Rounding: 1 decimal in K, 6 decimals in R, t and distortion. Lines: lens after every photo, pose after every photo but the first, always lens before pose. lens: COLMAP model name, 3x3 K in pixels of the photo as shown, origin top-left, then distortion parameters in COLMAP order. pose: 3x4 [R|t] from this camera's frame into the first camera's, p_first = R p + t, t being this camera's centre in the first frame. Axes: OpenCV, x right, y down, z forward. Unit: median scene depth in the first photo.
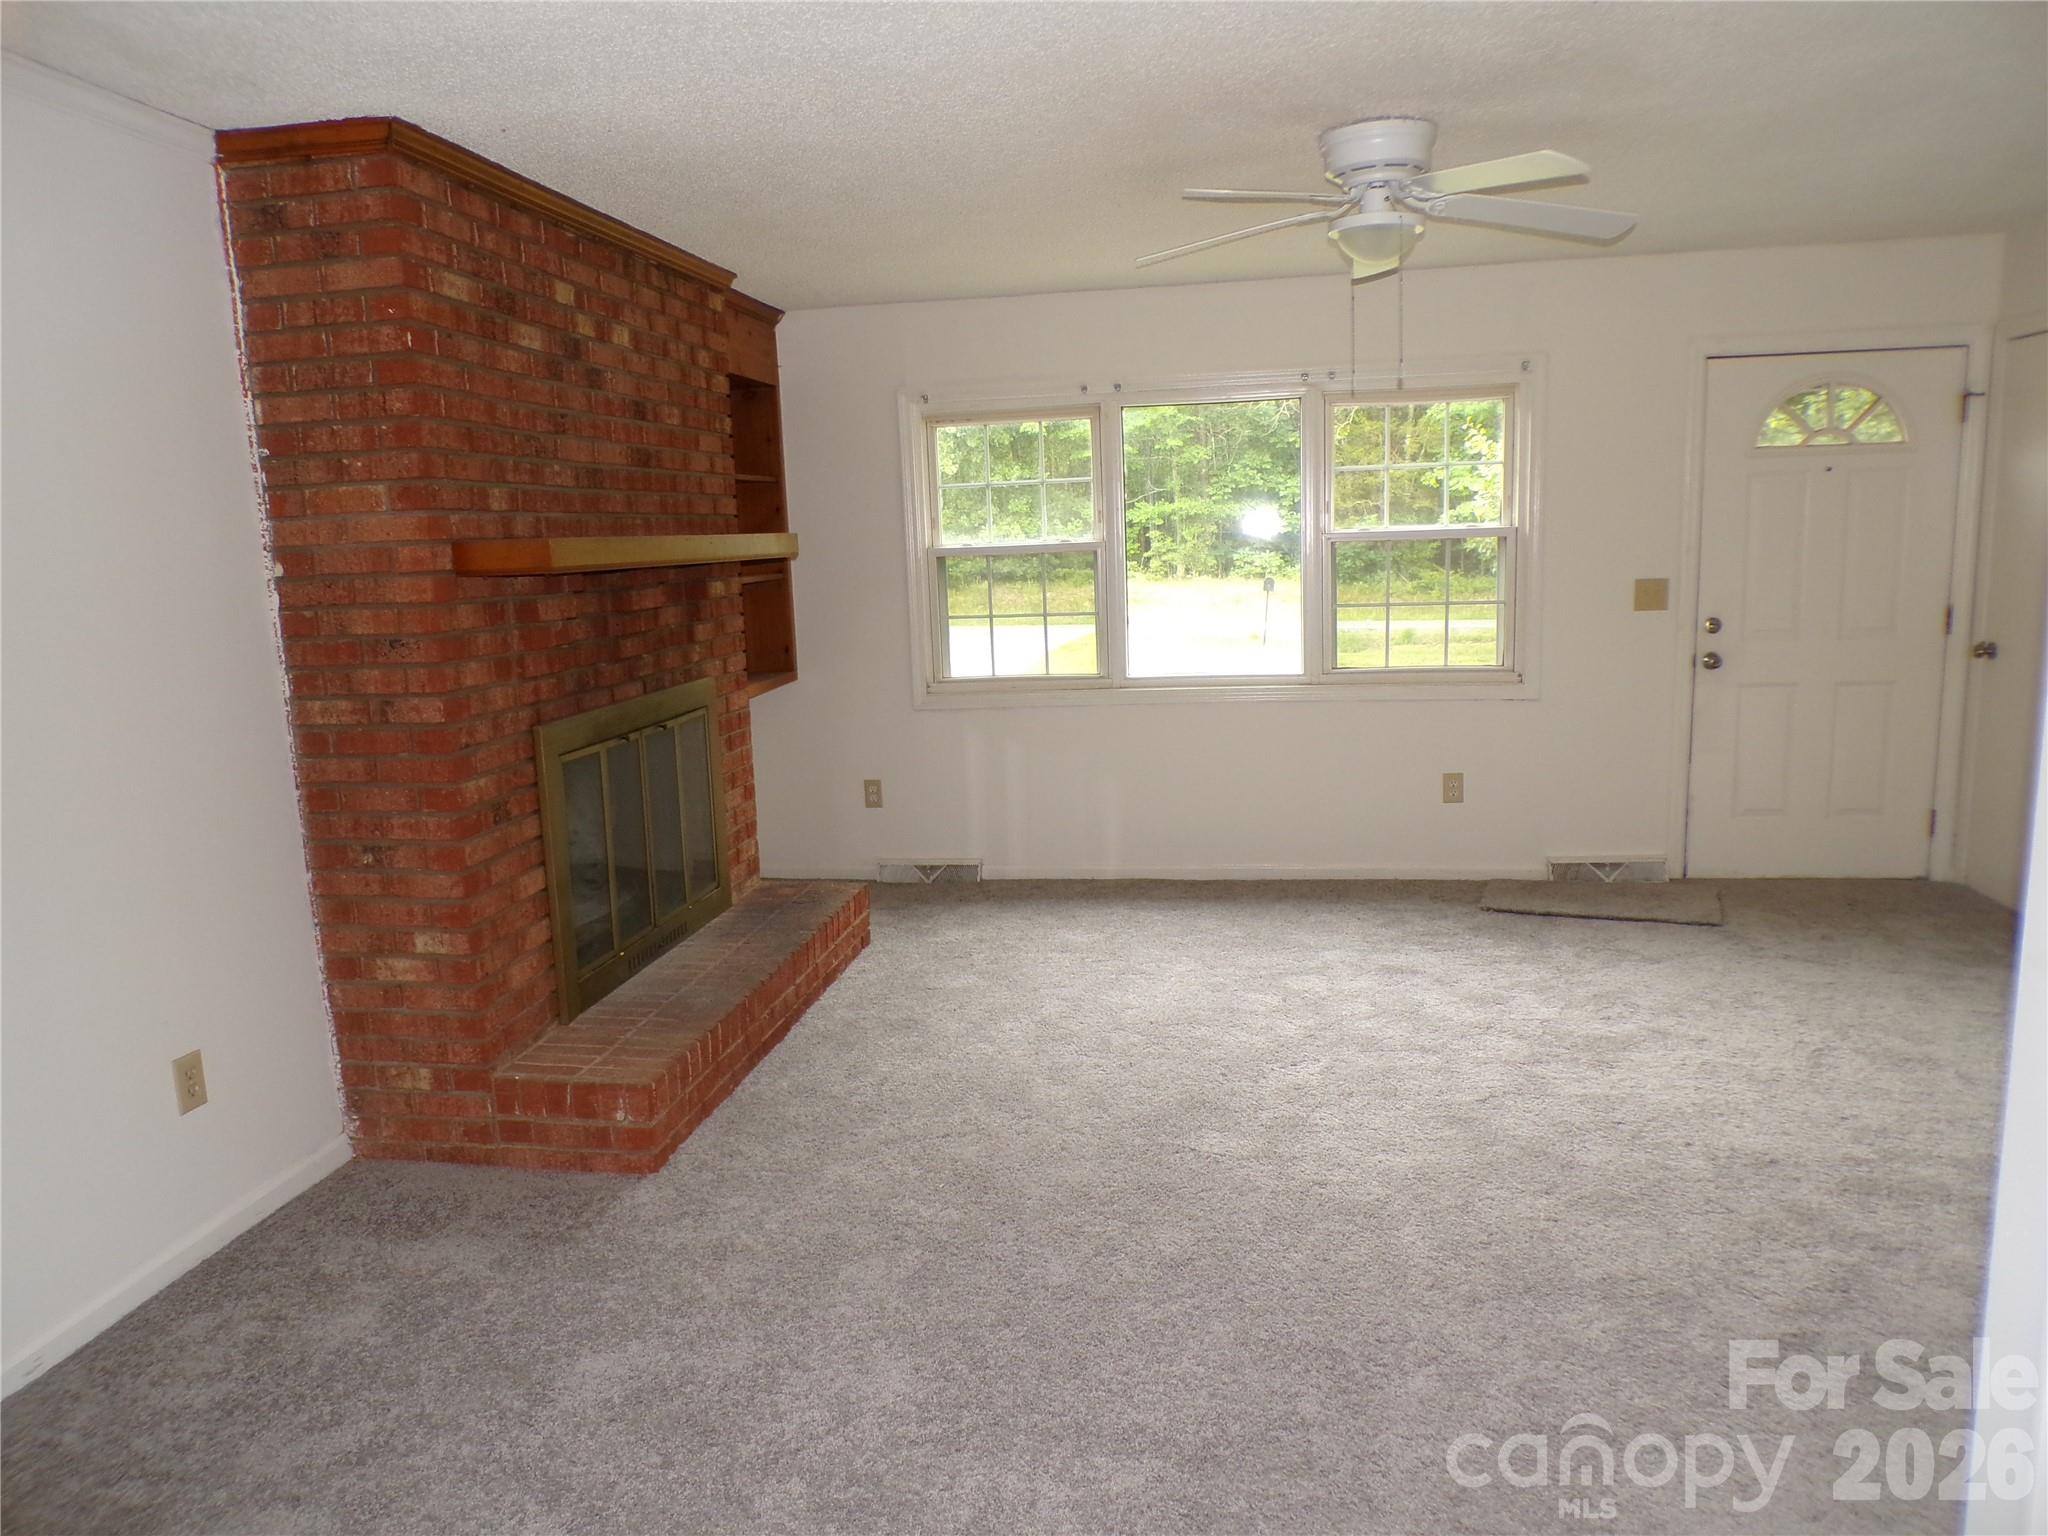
lens RADIAL K [[1375.8, 0, 1015.3], [0, 1375.8, 770.7], [0, 0, 1]] dist [-0.056675, 0.042880]
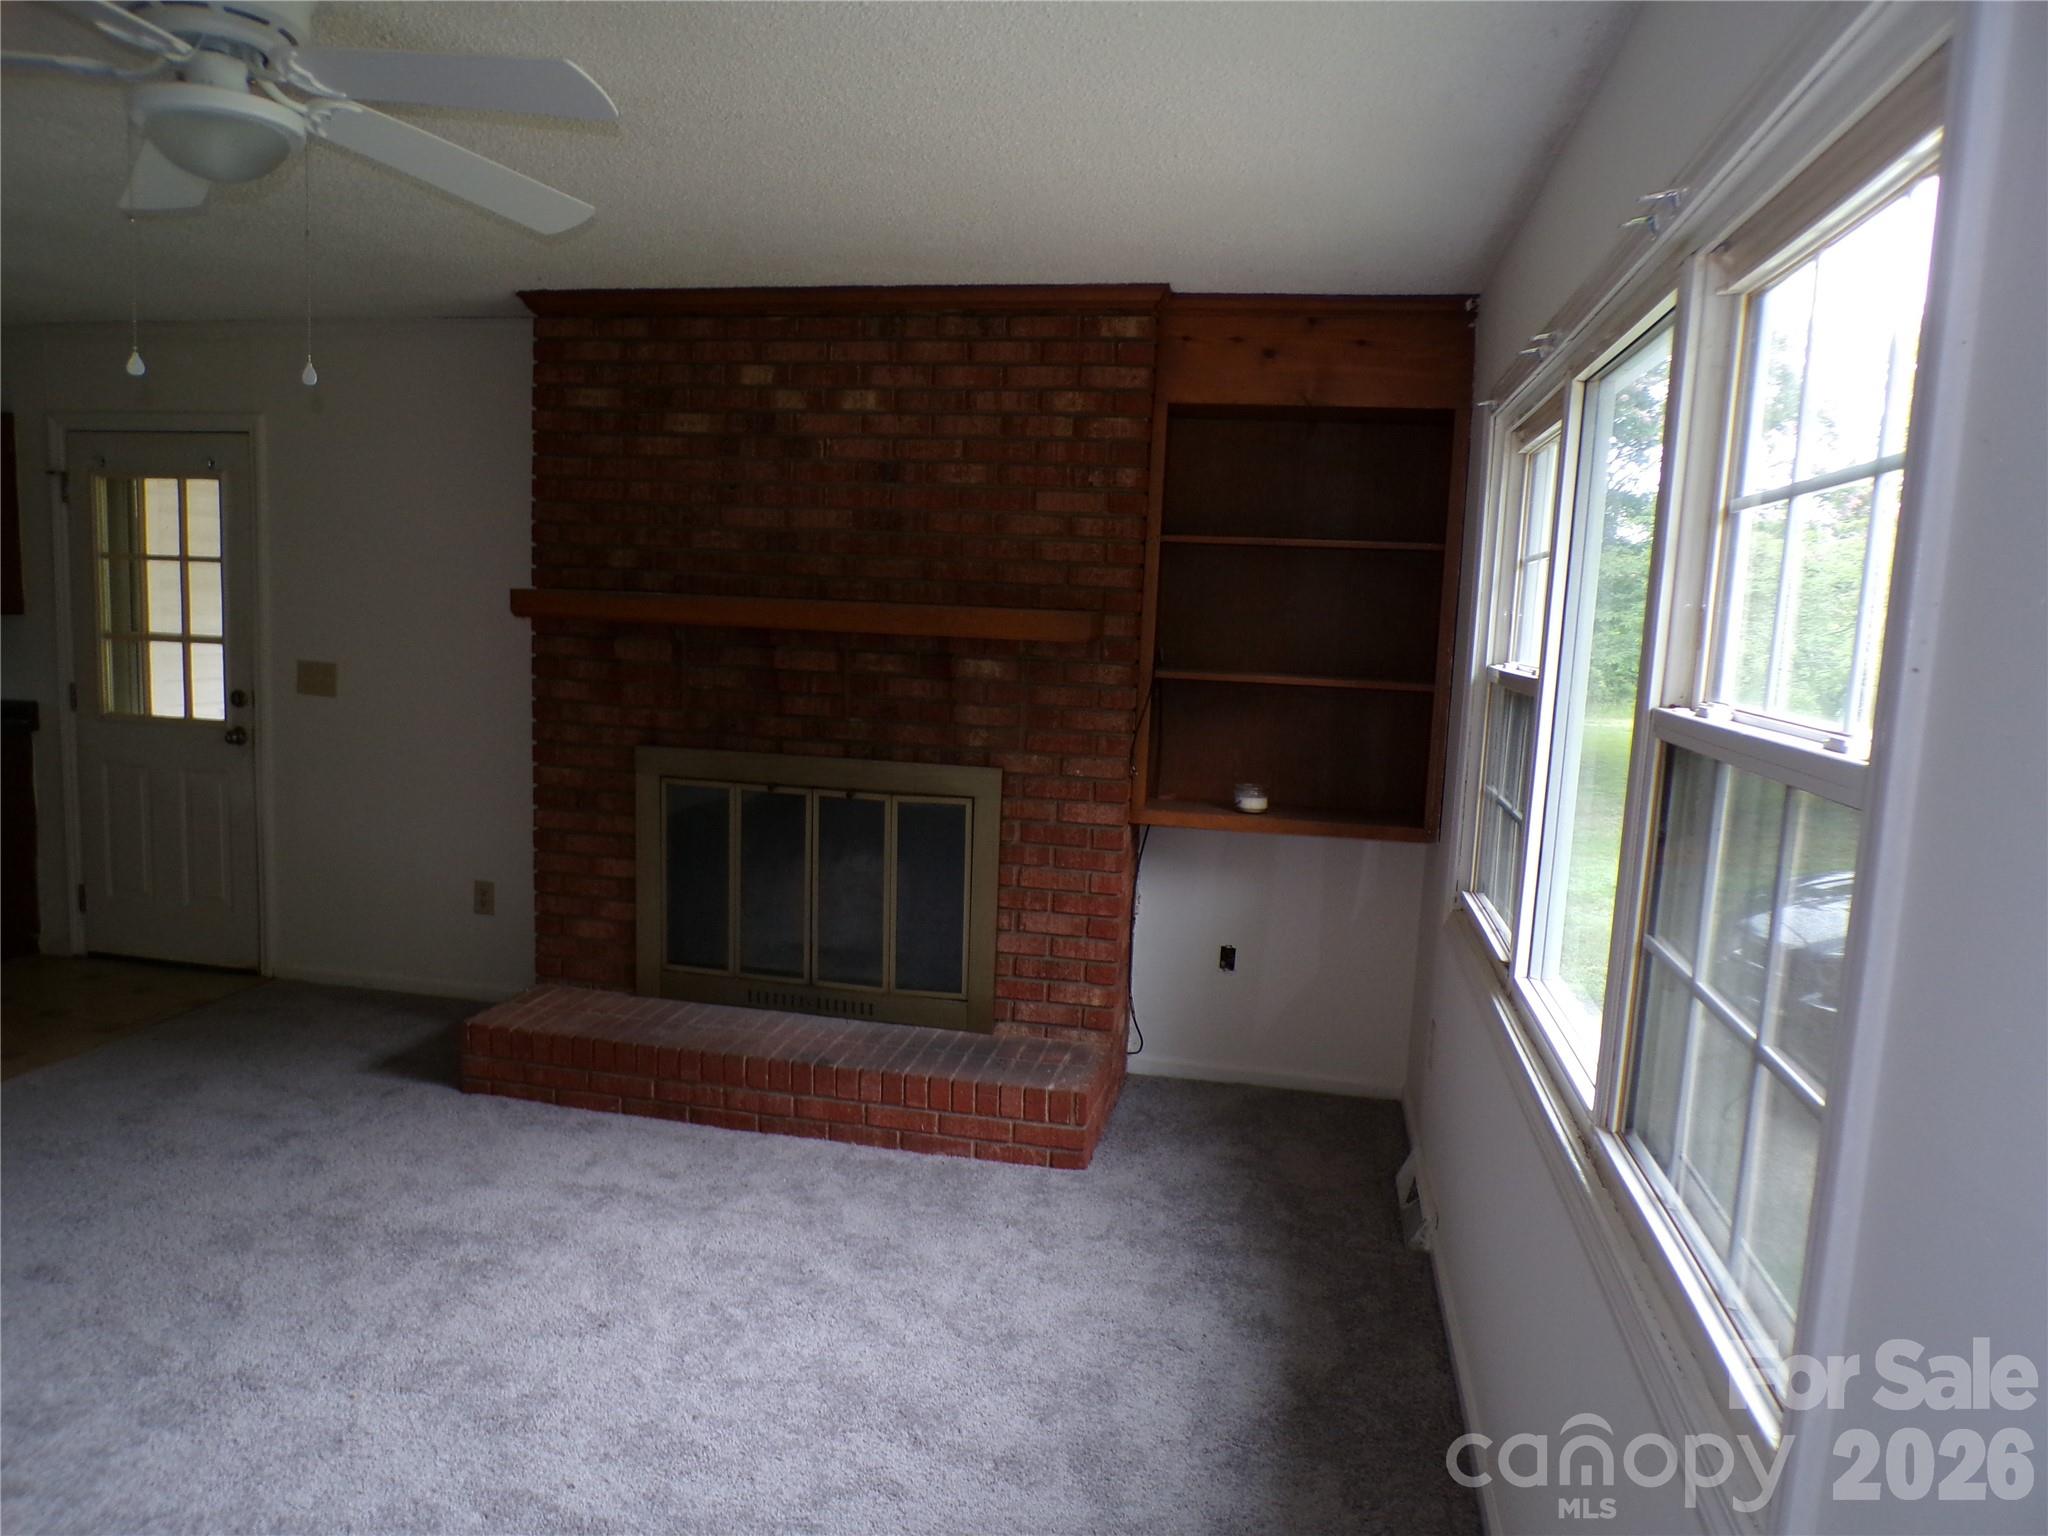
lens RADIAL K [[1375.8, 0, 1015.3], [0, 1375.8, 770.7], [0, 0, 1]] dist [-0.056675, 0.042880]
pose [[-0.033187, 0.159050, -0.986713, 0.808187], [-0.209898, 0.964130, 0.162470, -0.267803], [0.977160, 0.212501, 0.001388, 1.278574]]
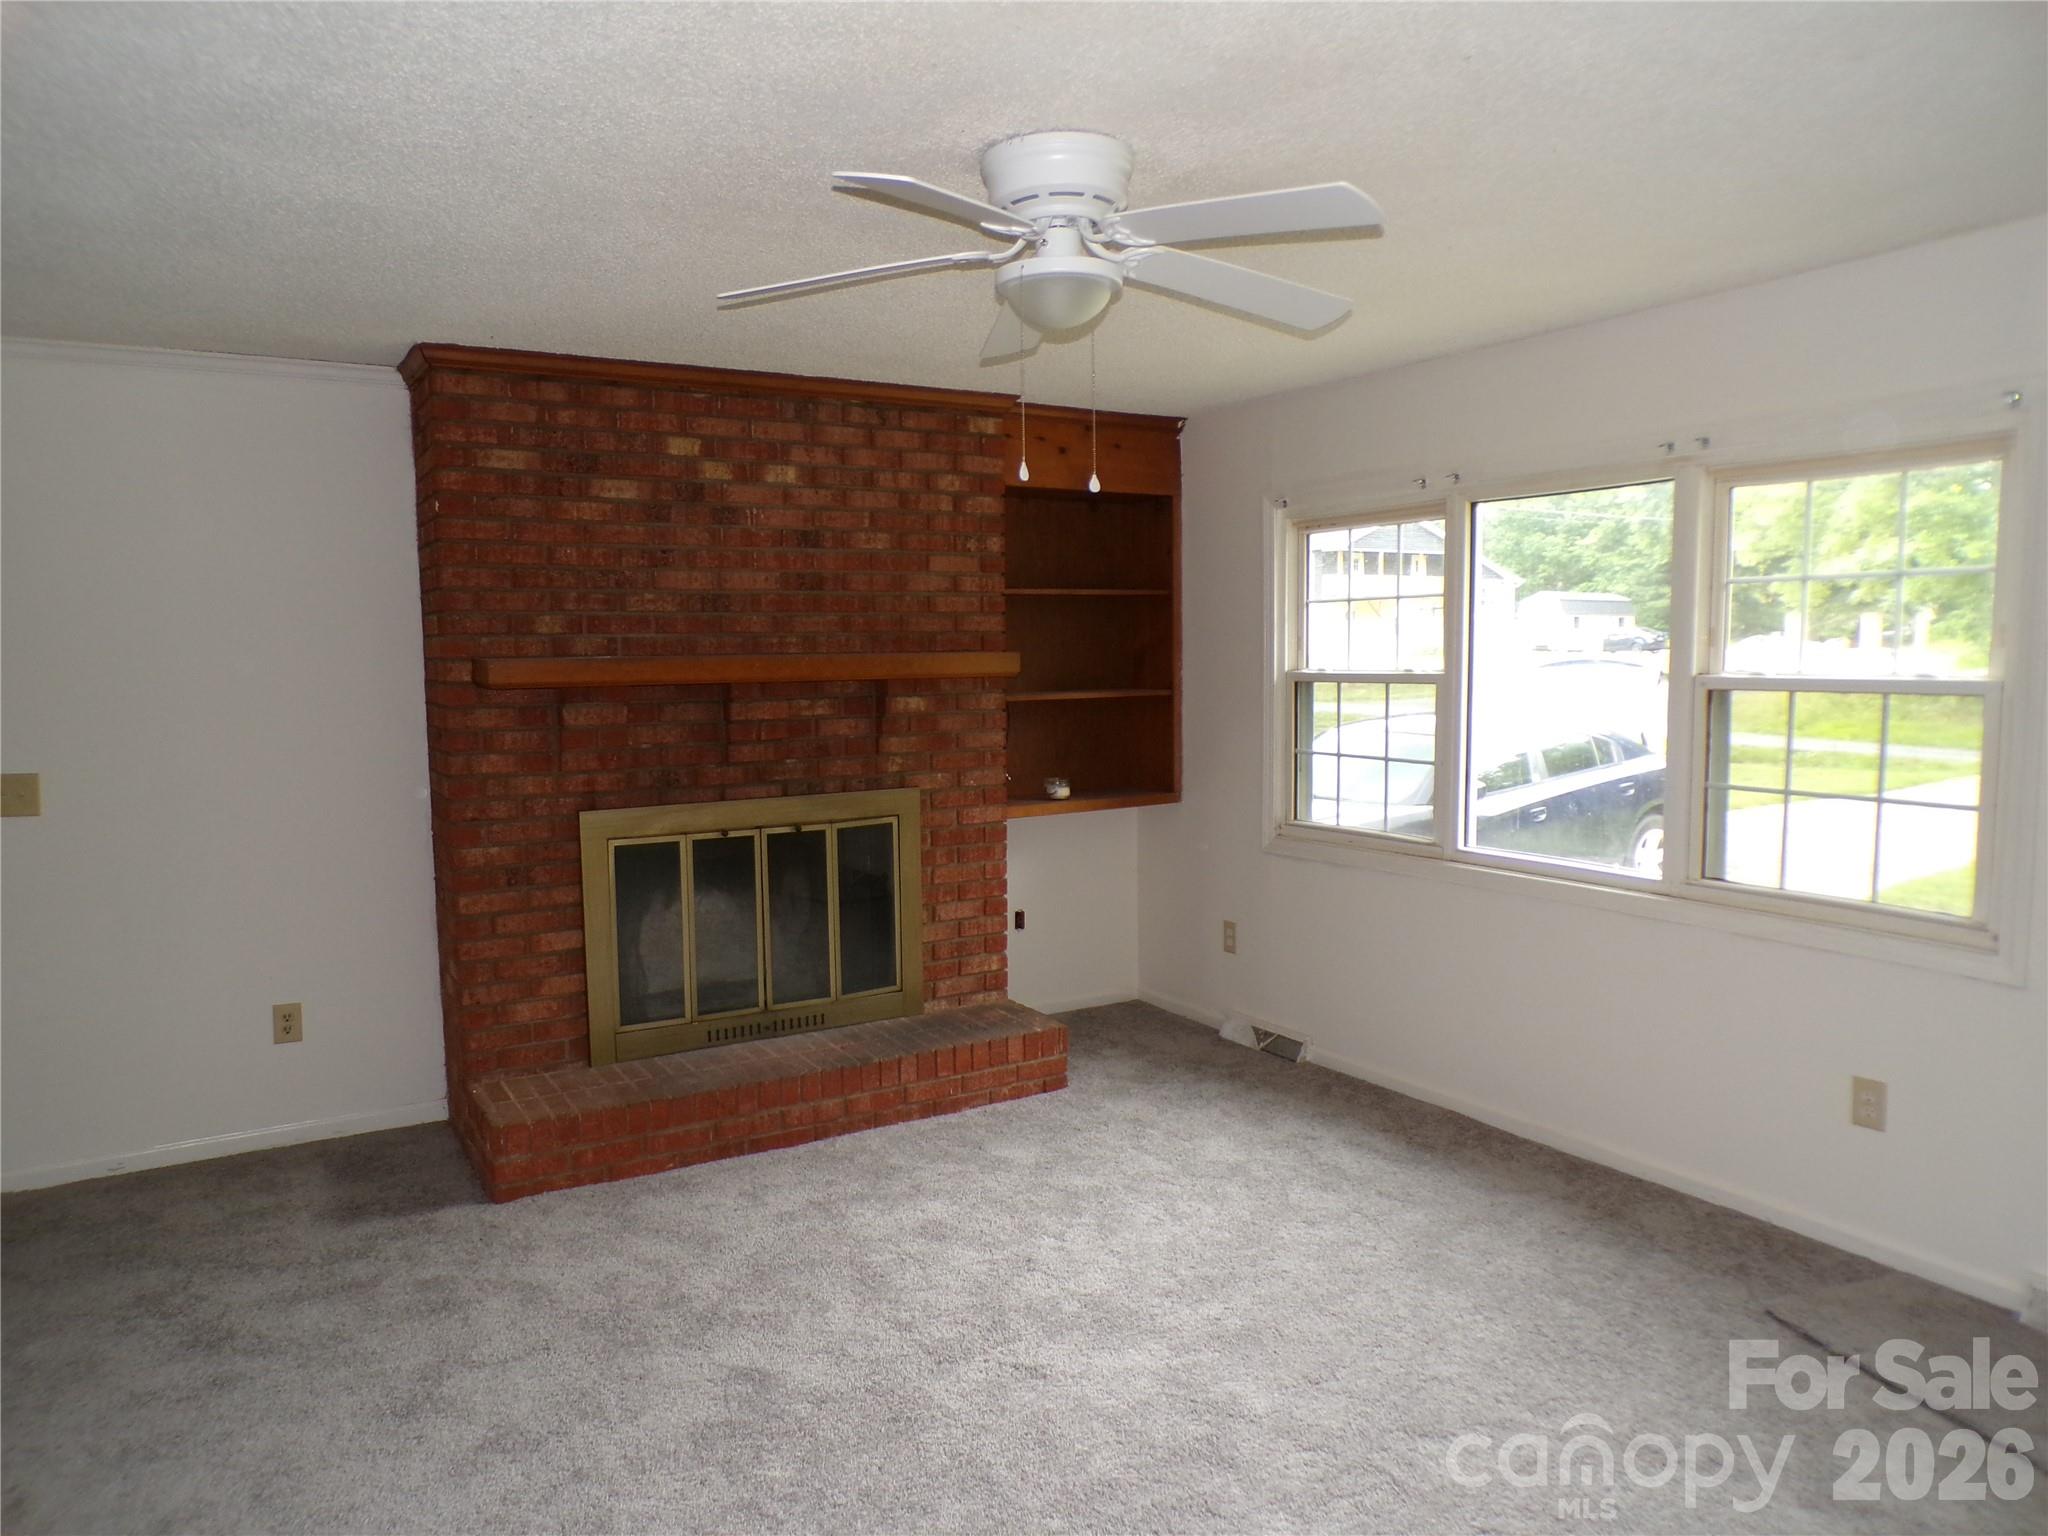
lens RADIAL K [[1375.8, 0, 1015.3], [0, 1375.8, 770.7], [0, 0, 1]] dist [-0.056675, 0.042880]
pose [[0.652274, 0.097685, -0.751662, 0.764461], [-0.142052, 0.989845, 0.005369, -0.123996], [0.744553, 0.103273, 0.659526, 0.471648]]
